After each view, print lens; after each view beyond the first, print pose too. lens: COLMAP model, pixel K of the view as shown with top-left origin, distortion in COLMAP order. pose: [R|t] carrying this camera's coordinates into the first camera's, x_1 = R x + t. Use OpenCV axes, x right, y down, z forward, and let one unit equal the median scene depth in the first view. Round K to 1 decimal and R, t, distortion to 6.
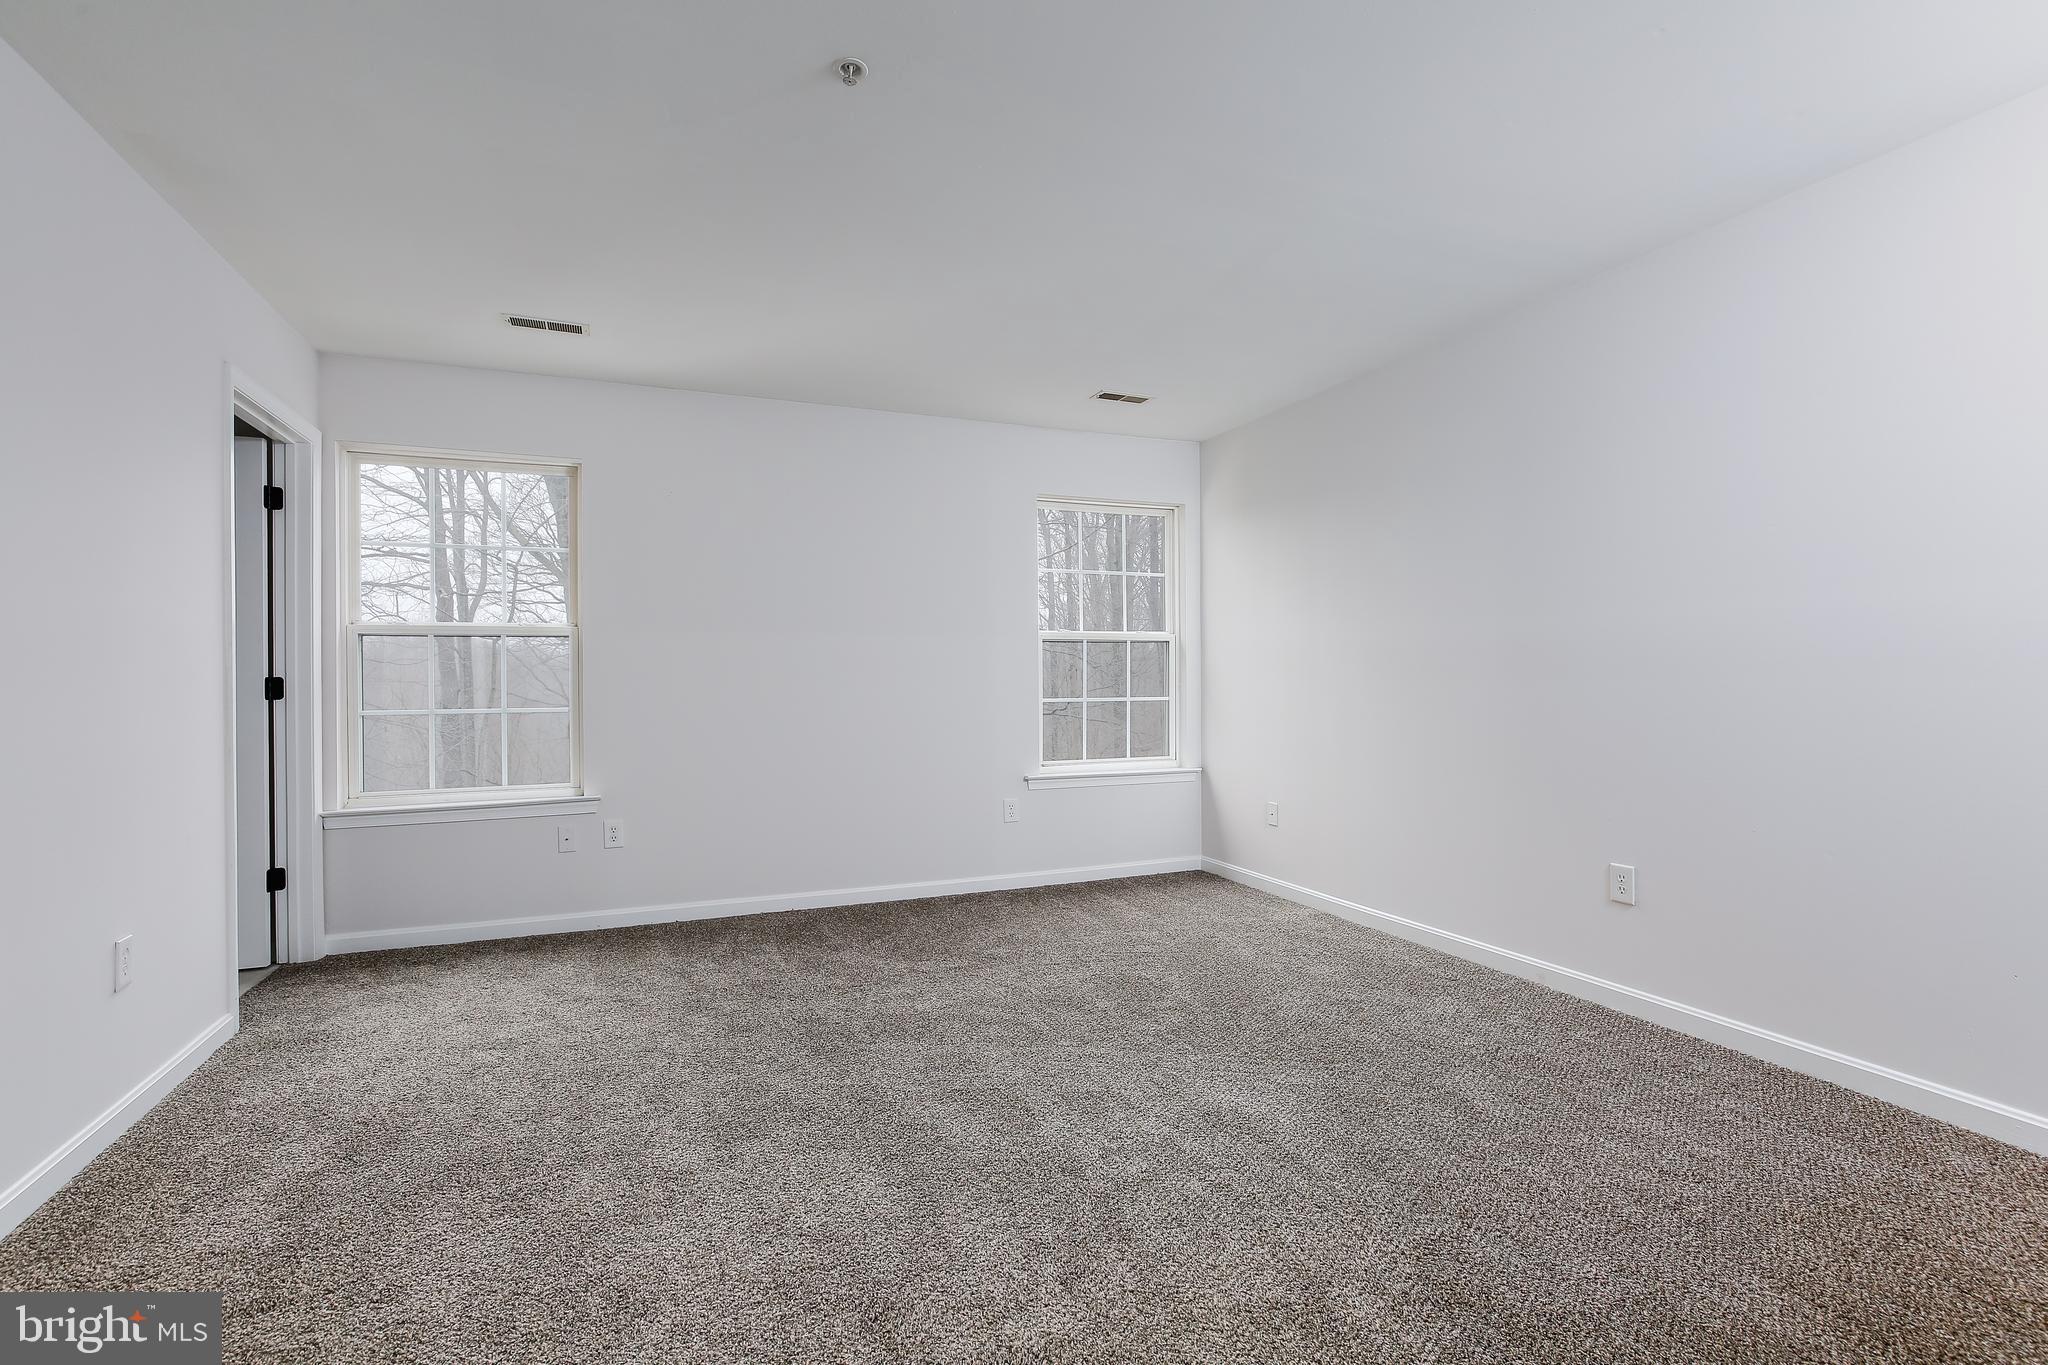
lens RADIAL K [[924.9, 0, 1025.6], [0, 924.9, 679.4], [0, 0, 1]] dist [-0.019195, 0.006838]
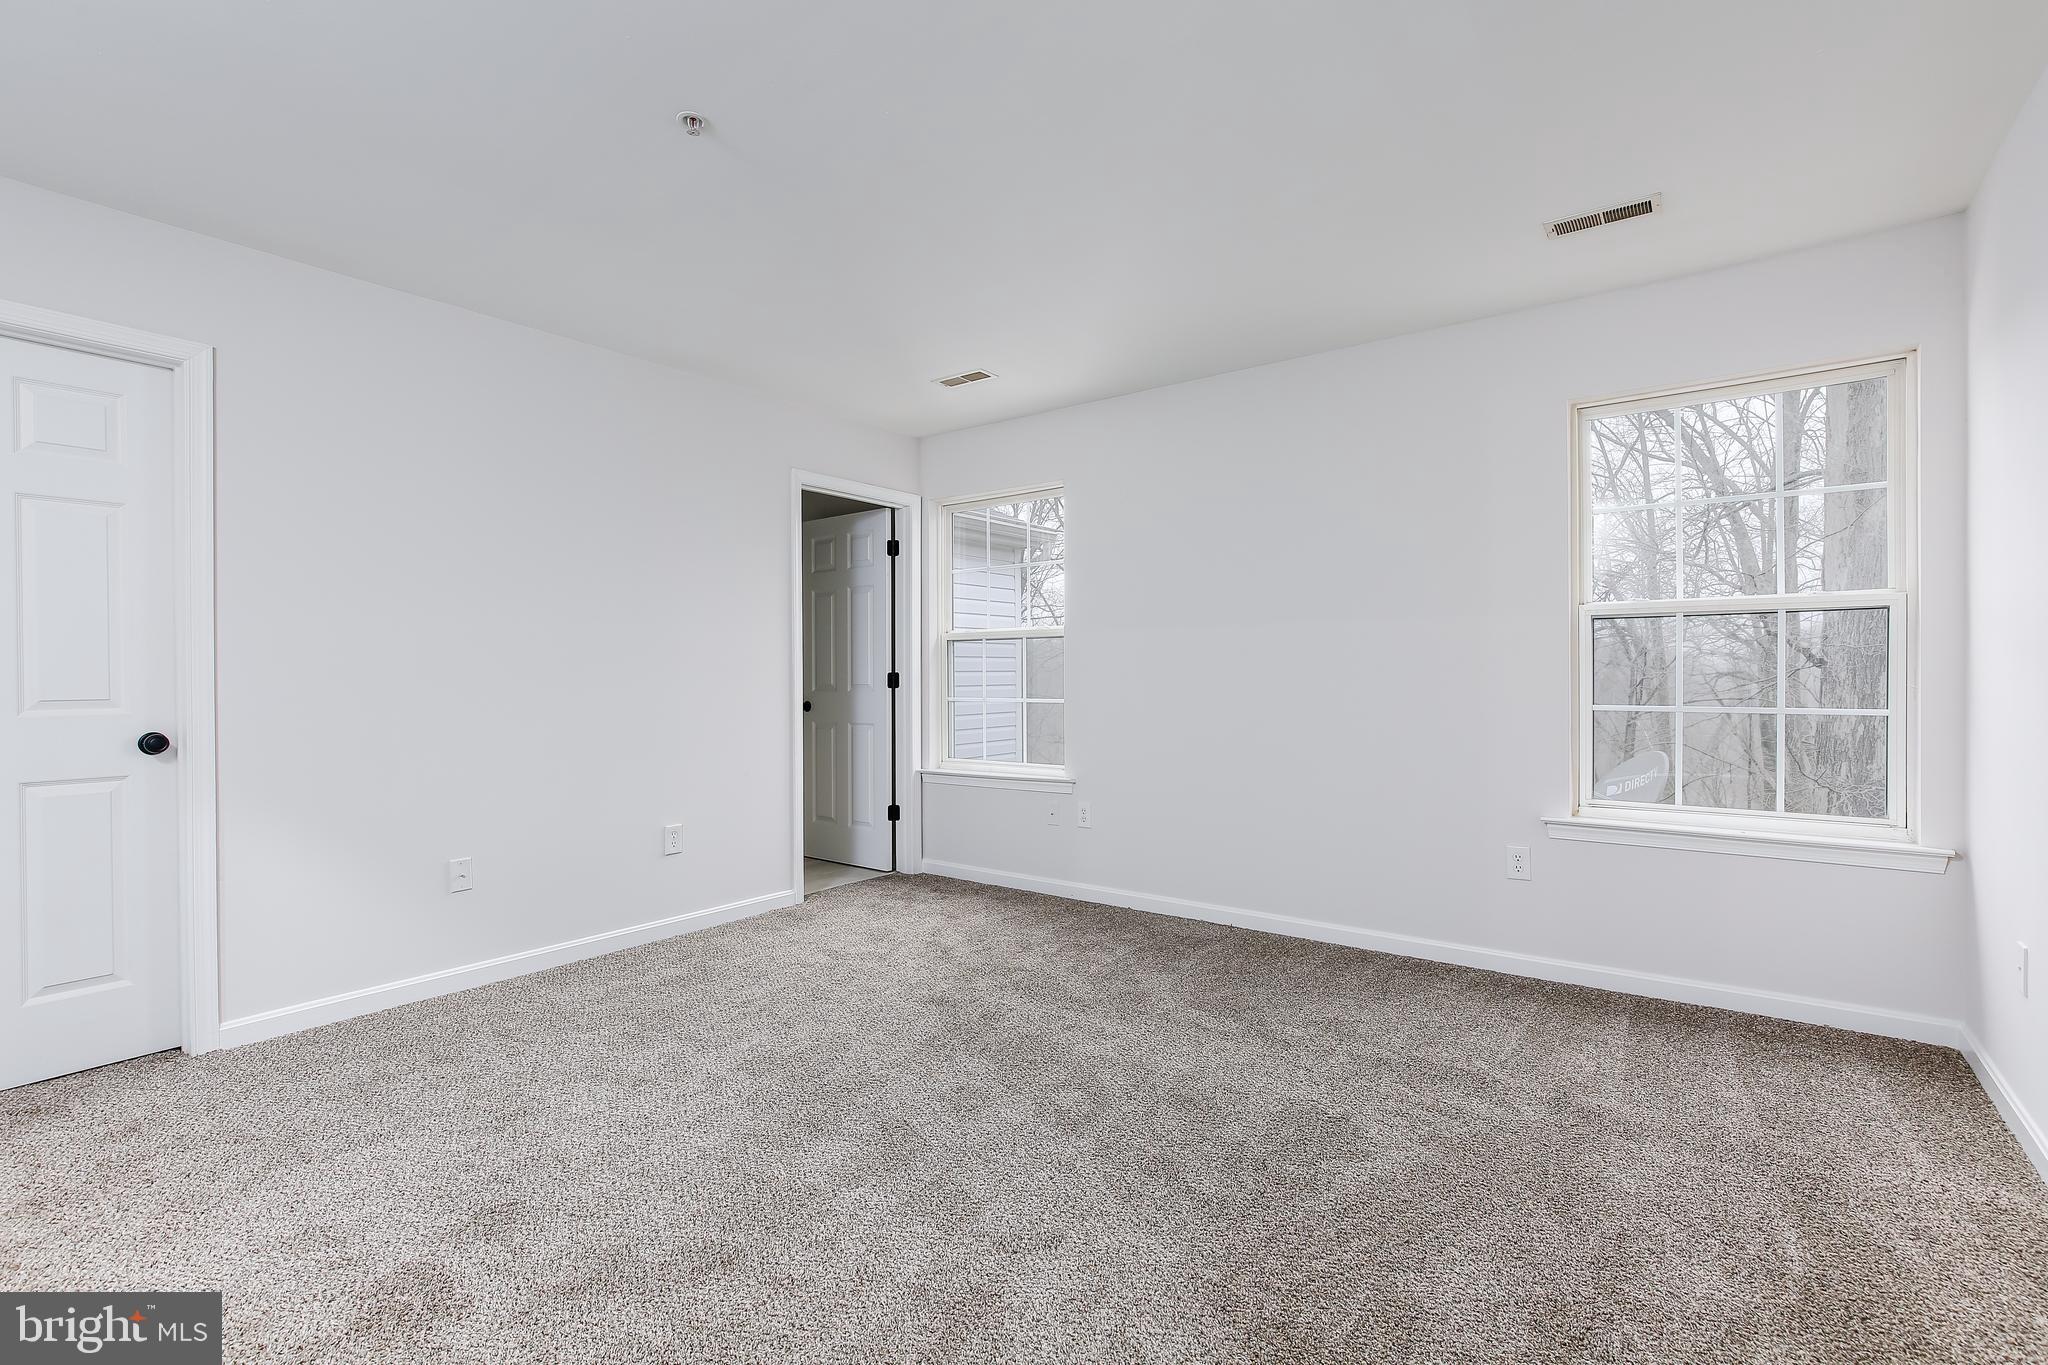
lens RADIAL K [[924.9, 0, 1026.9], [0, 924.9, 686.0], [0, 0, 1]] dist [-0.019195, 0.006838]
pose [[0.503962, 0.014038, -0.863611, 0.489177], [0.000592, 0.999862, 0.016598, -0.005195], [0.863725, -0.008876, 0.503885, 0.402572]]
